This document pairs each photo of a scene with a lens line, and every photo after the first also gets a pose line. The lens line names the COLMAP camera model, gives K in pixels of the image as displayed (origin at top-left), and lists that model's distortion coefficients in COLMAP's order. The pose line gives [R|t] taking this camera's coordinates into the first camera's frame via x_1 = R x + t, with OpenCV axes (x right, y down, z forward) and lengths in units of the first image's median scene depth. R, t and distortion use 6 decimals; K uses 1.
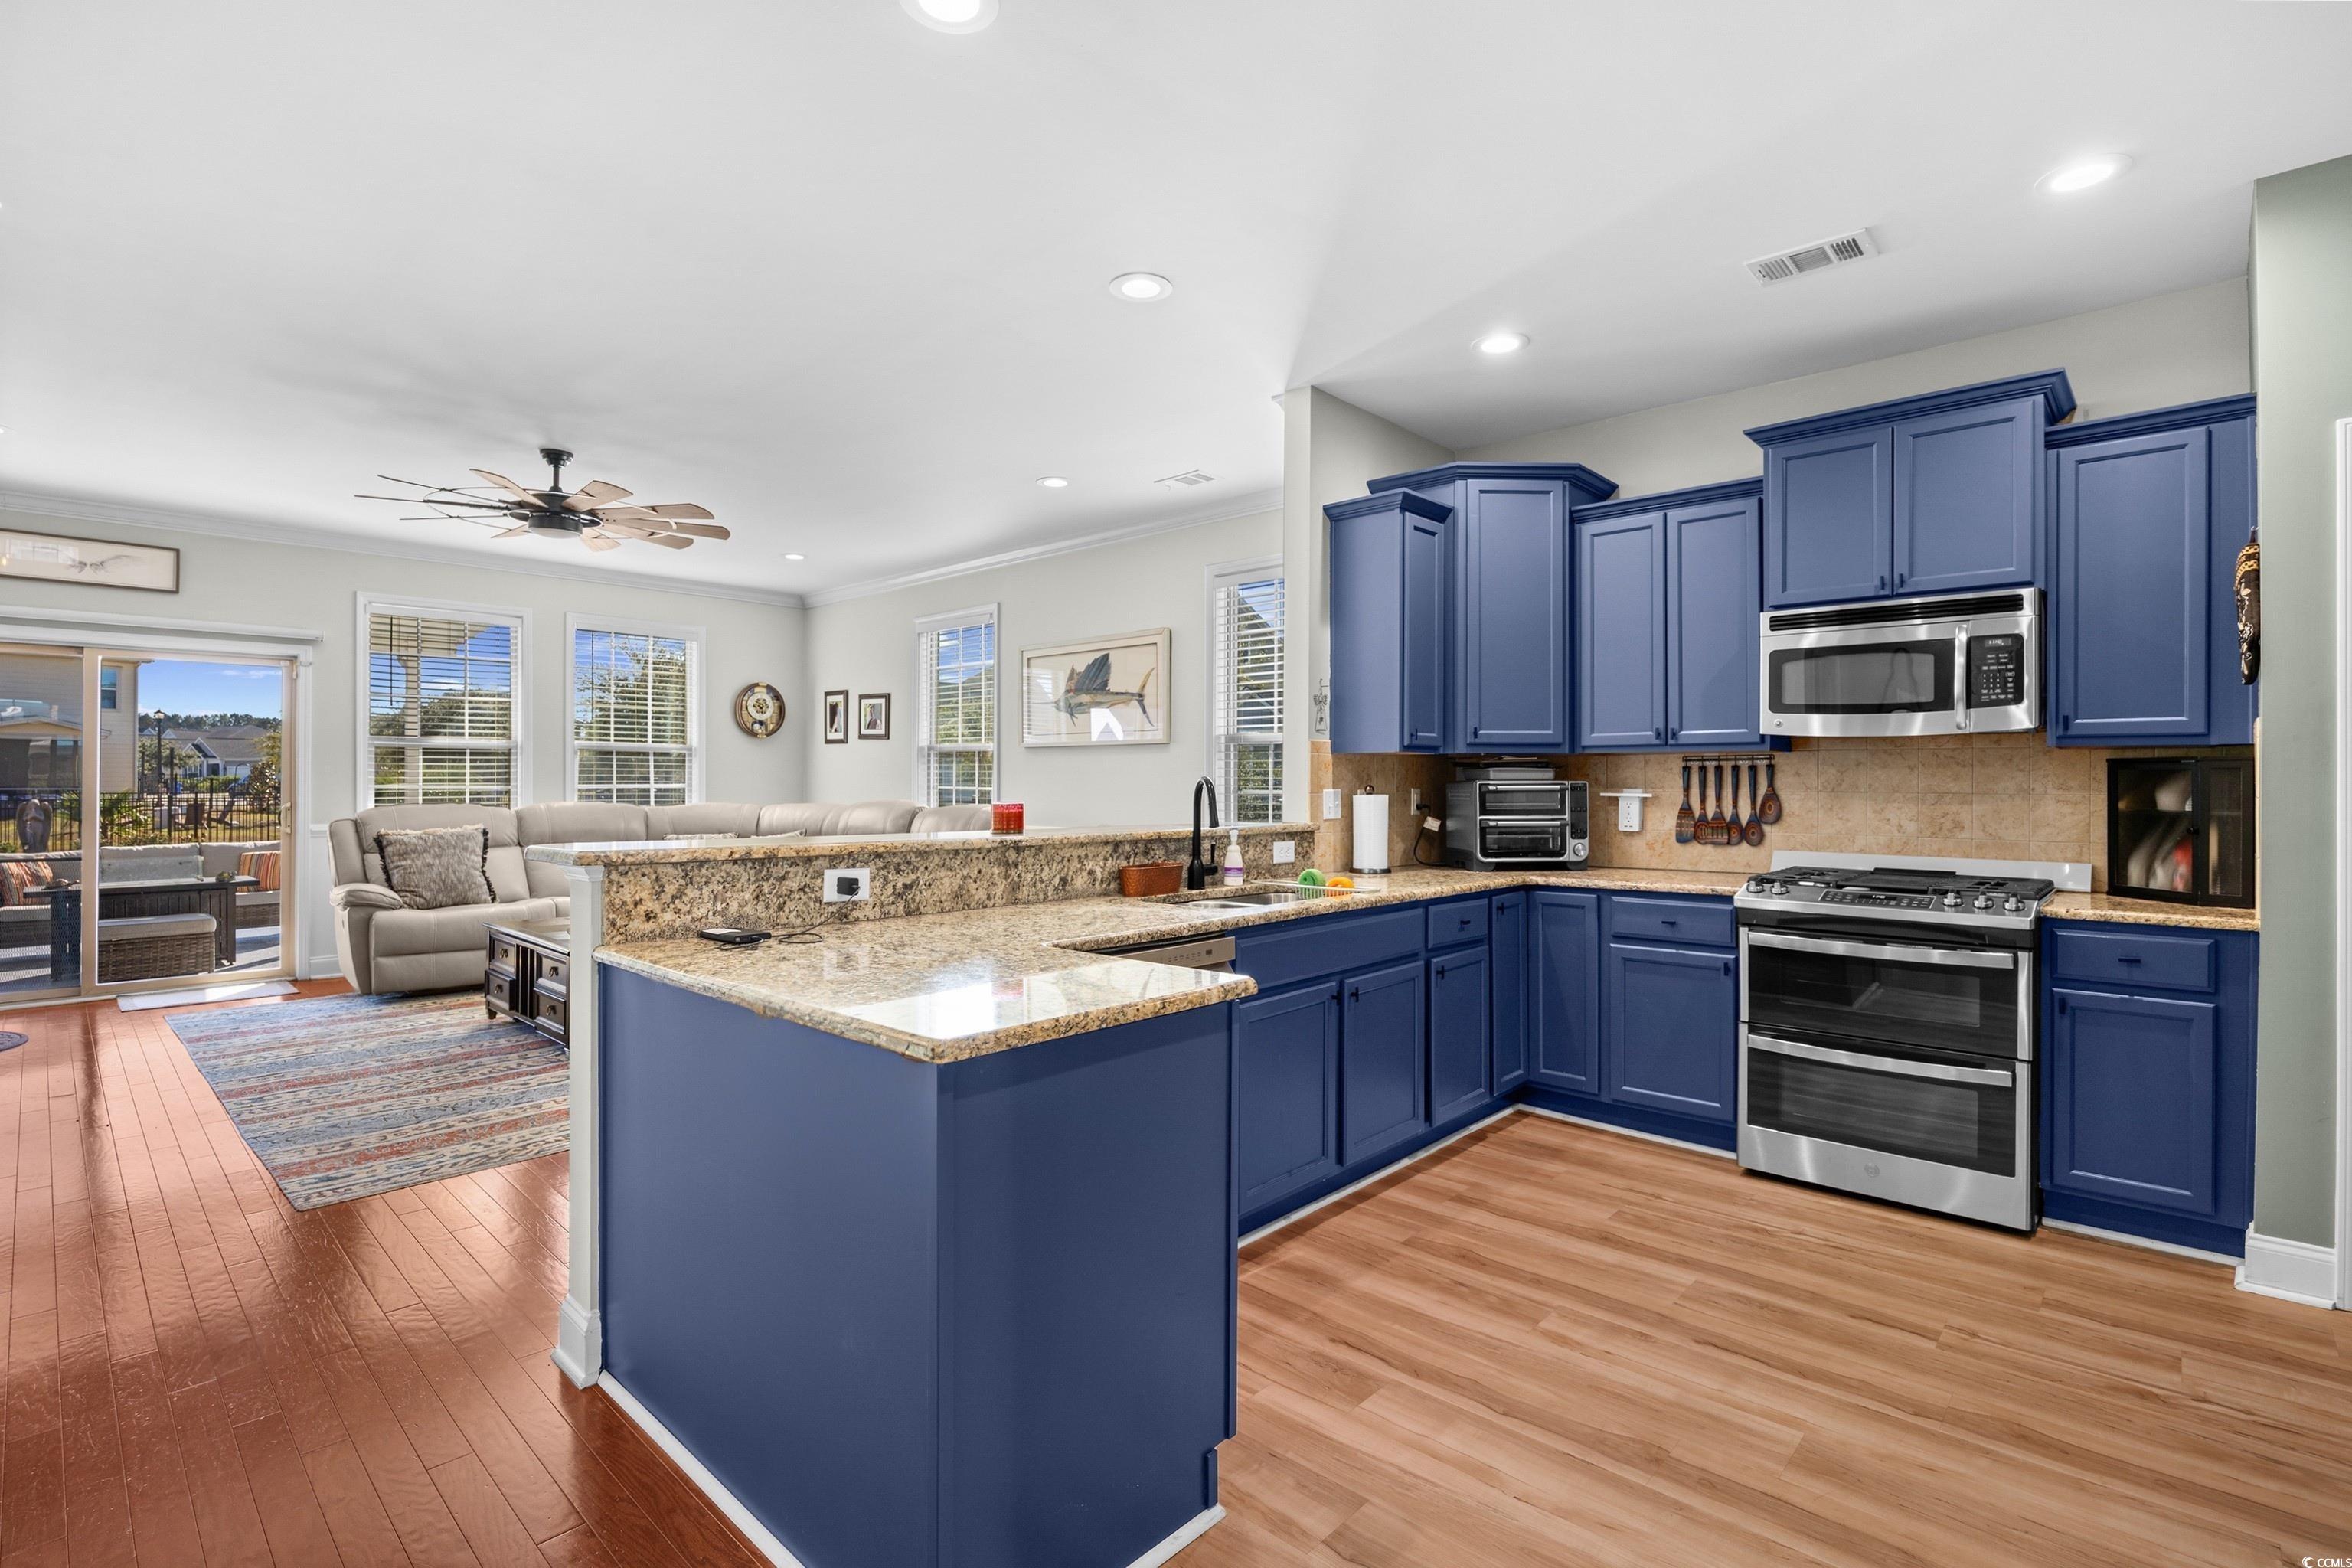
lens RADIAL K [[1071.5, 0, 1175.6], [0, 1071.5, 783.8], [0, 0, 1]] dist [-0.016487, 0.002475]
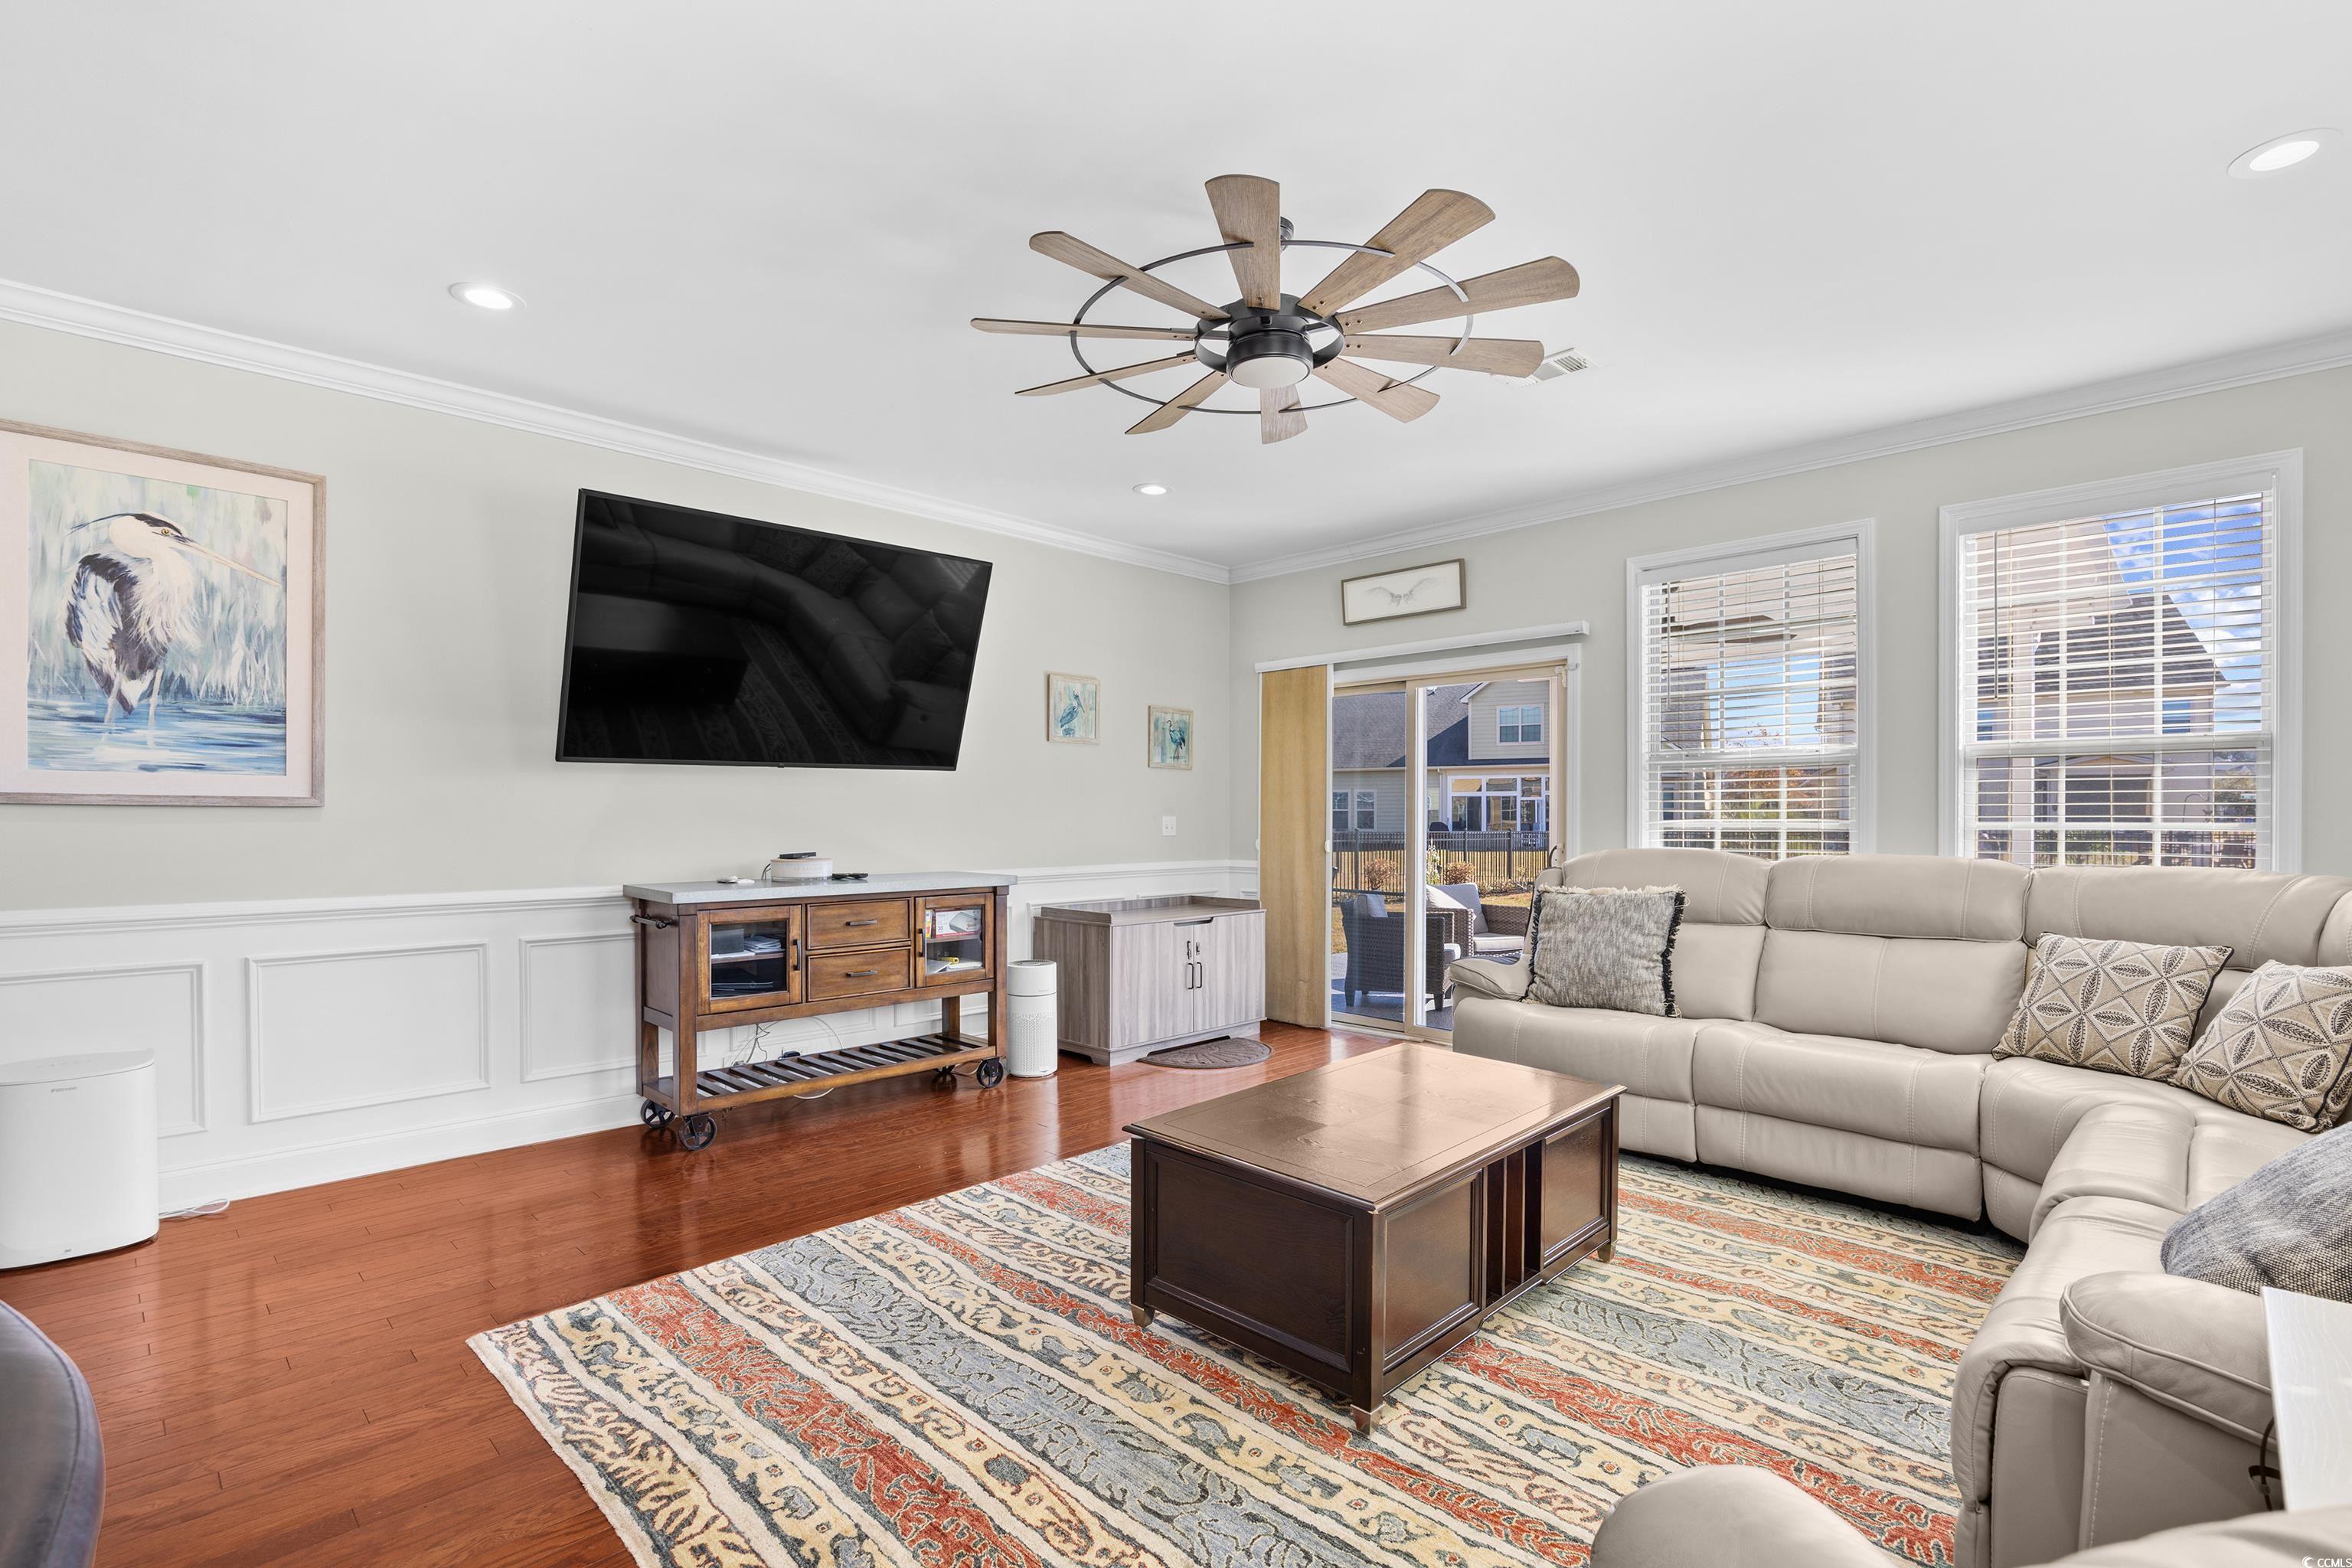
lens RADIAL K [[1104.4, 0, 1171.4], [0, 1104.4, 816.6], [0, 0, 1]] dist [-0.015122, -0.000616]
pose [[-0.034436, -0.002099, -0.999405, 0.004105], [0.000257, 0.999998, -0.002109, -0.001972], [0.999407, -0.000330, -0.034435, 1.394285]]
